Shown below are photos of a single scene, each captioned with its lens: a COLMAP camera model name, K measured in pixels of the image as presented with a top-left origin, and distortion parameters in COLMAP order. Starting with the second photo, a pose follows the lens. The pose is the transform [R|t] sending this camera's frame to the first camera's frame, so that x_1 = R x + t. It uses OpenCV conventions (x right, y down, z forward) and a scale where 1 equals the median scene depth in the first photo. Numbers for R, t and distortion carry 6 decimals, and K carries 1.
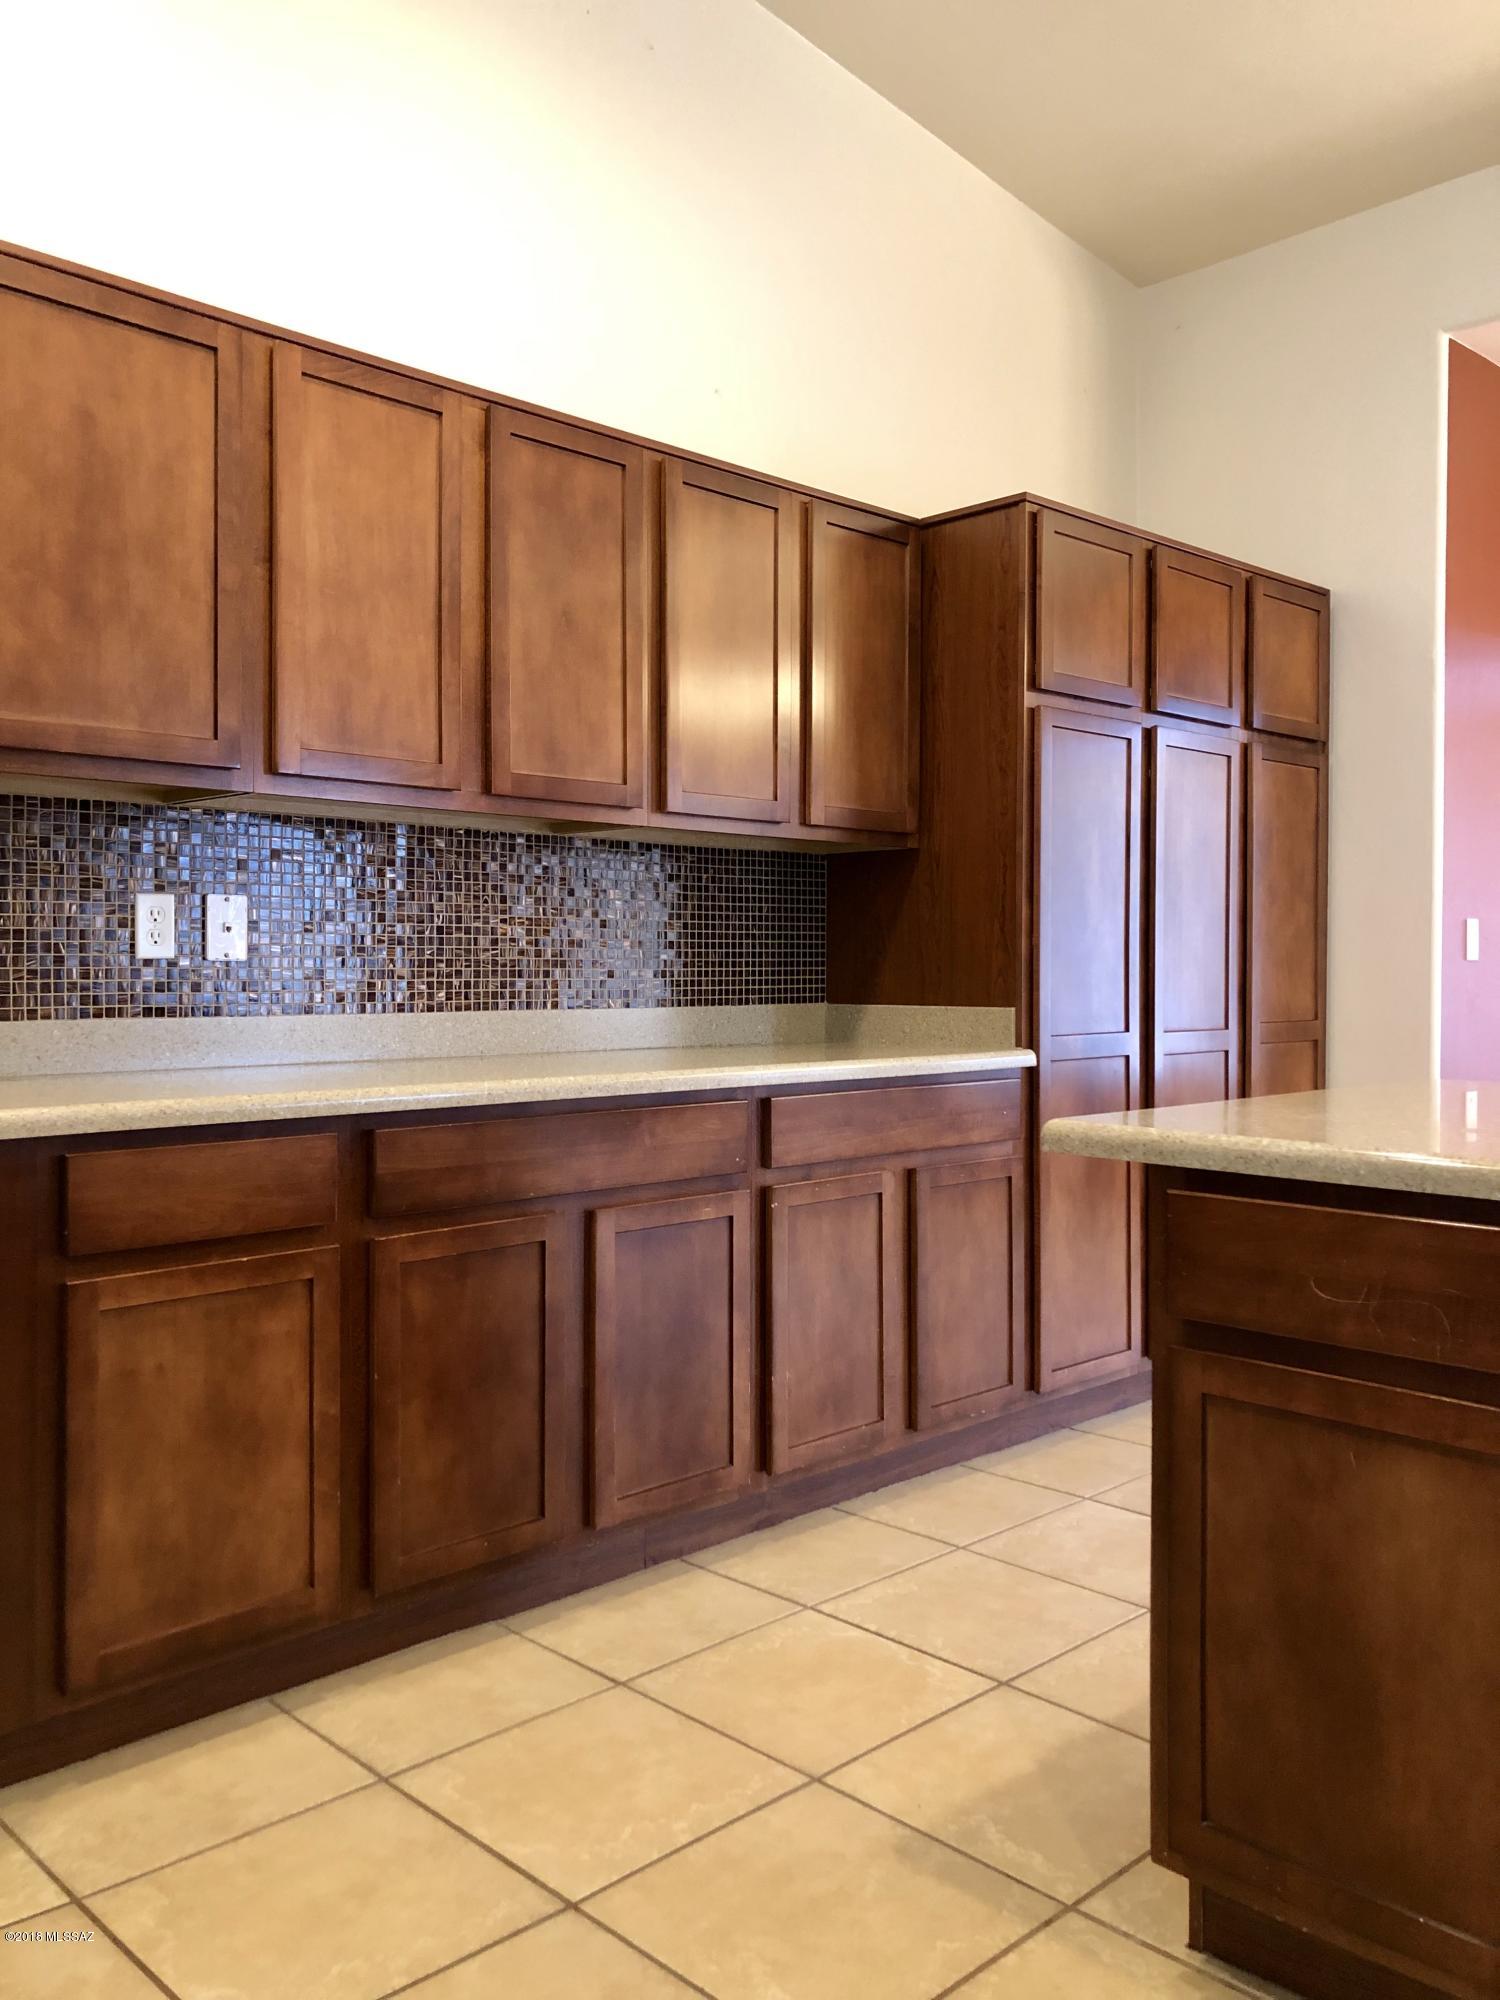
lens RADIAL K [[1647.0, 0, 750.0], [0, 1647.0, 1000.0], [0, 0, 1]] dist [0.005963, 0.000332]
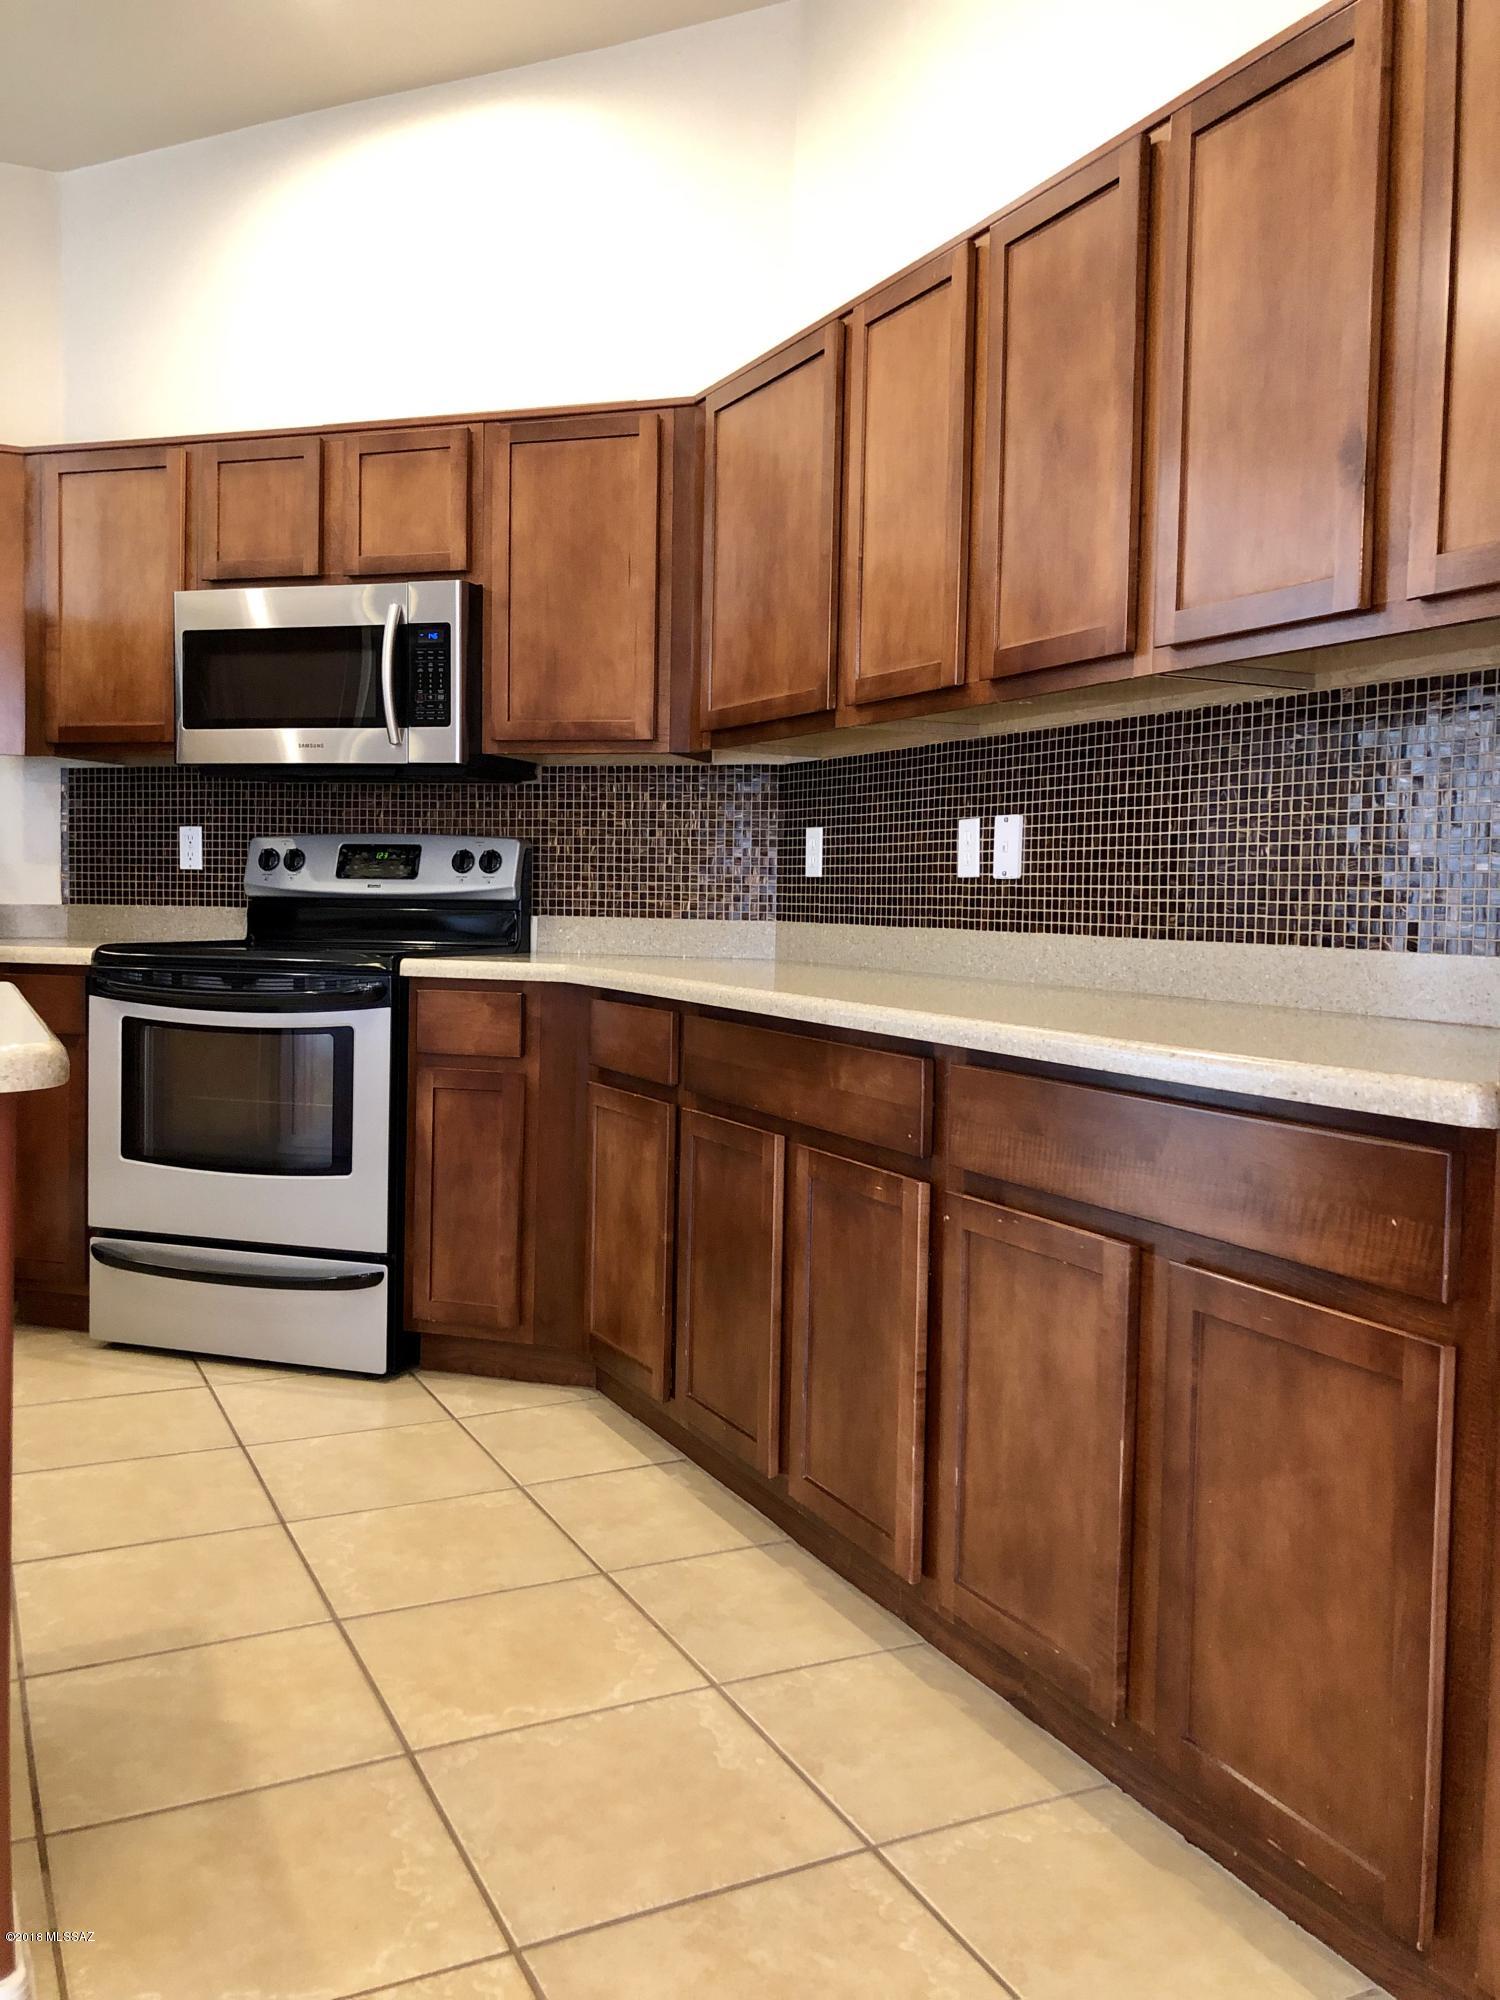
lens RADIAL K [[1592.8, 0, 750.0], [0, 1592.8, 1000.0], [0, 0, 1]] dist [0.011422, 0.006872]
pose [[-0.295468, 0.056253, -0.953695, 0.723118], [-0.035619, 0.996922, 0.069838, -0.012553], [0.954688, 0.054605, -0.292555, 1.192204]]
